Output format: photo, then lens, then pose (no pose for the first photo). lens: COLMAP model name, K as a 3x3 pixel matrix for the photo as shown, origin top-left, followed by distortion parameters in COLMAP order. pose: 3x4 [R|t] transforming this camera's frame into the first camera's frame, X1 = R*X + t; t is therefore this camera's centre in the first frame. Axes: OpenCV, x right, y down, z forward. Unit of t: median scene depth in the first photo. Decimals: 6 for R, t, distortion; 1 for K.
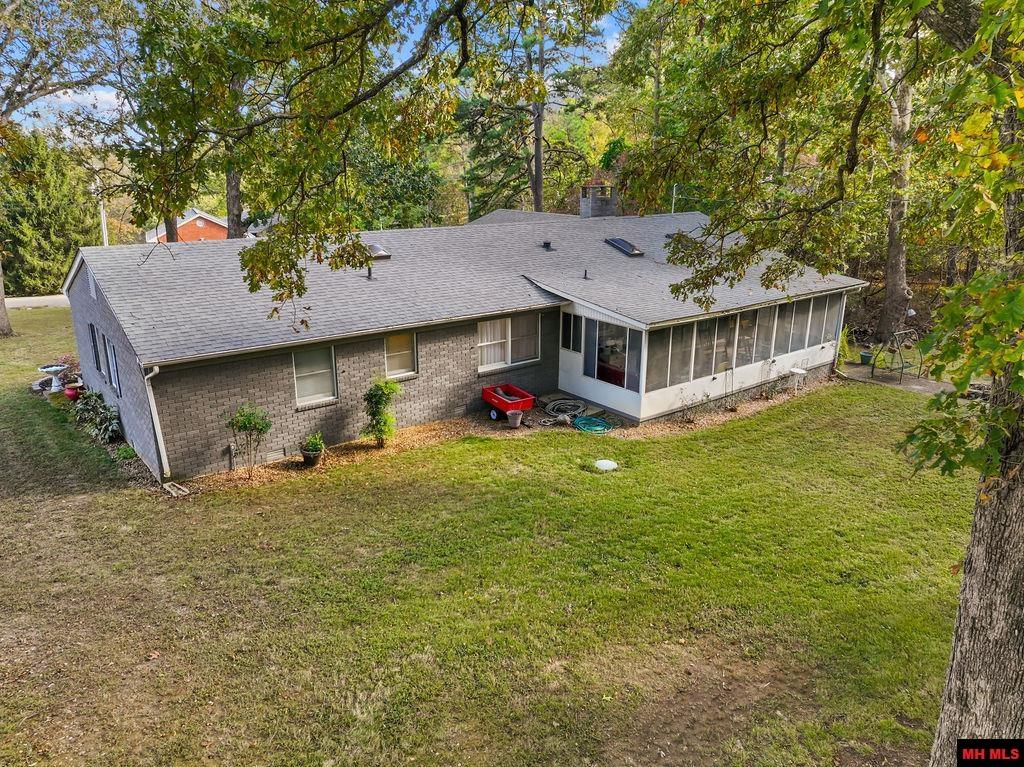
lens RADIAL K [[724.9, 0, 512.0], [0, 724.9, 383.5], [0, 0, 1]] dist [0.000840, 0.015078]
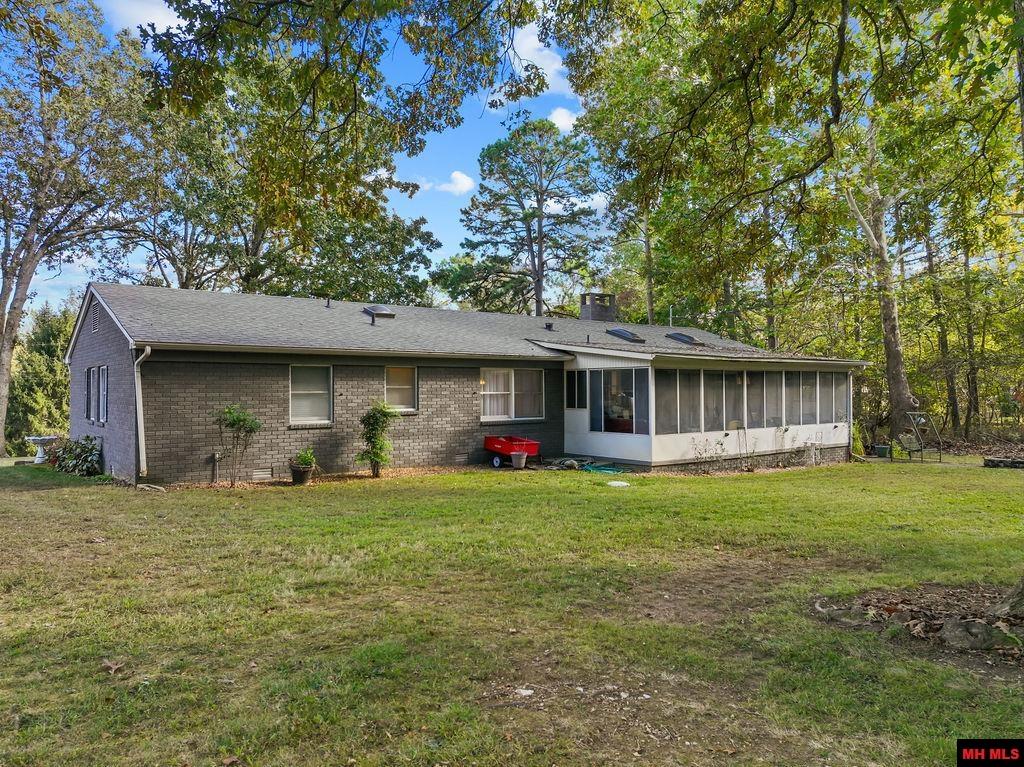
lens RADIAL K [[724.9, 0, 512.0], [0, 724.9, 383.5], [0, 0, 1]] dist [0.000840, 0.015078]
pose [[0.999942, -0.010229, -0.003482, -0.001107], [0.008686, 0.952607, -0.304079, 0.234220], [0.006427, 0.304031, 0.952640, 0.068384]]
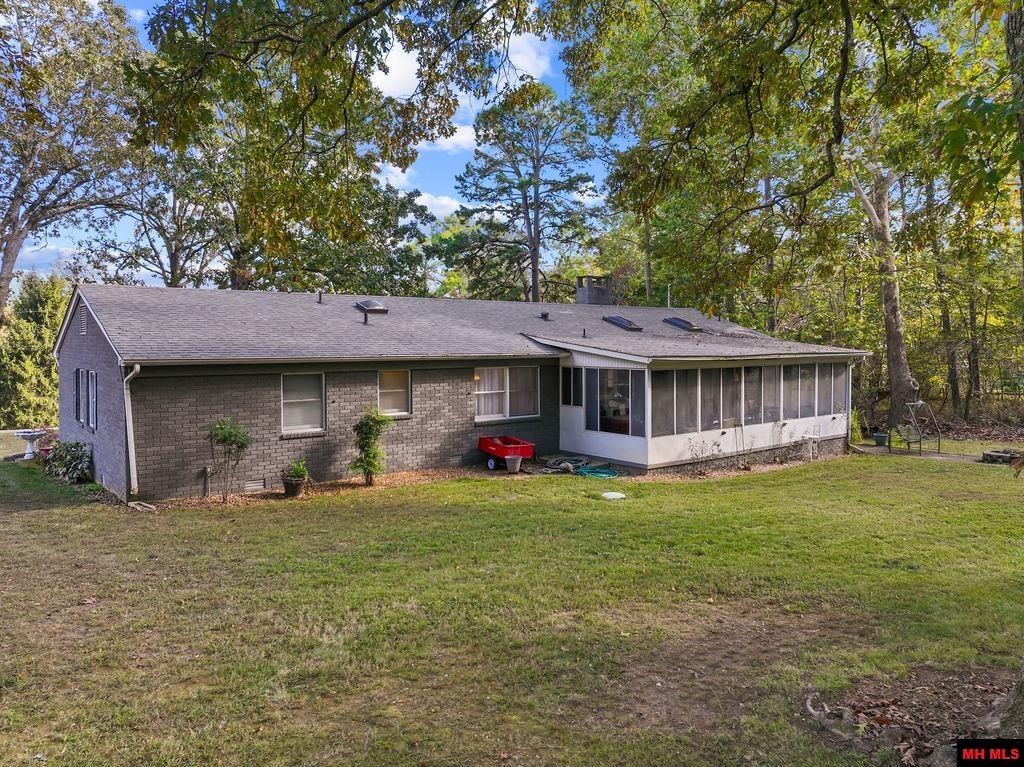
lens RADIAL K [[735.3, 0, 509.4], [0, 735.3, 359.8], [0, 0, 1]] dist [0.001752, 0.013124]
pose [[0.999959, -0.008824, -0.001844, 0.001056], [0.007989, 0.962222, -0.272148, 0.172943], [0.004176, 0.272123, 0.962254, 0.048738]]
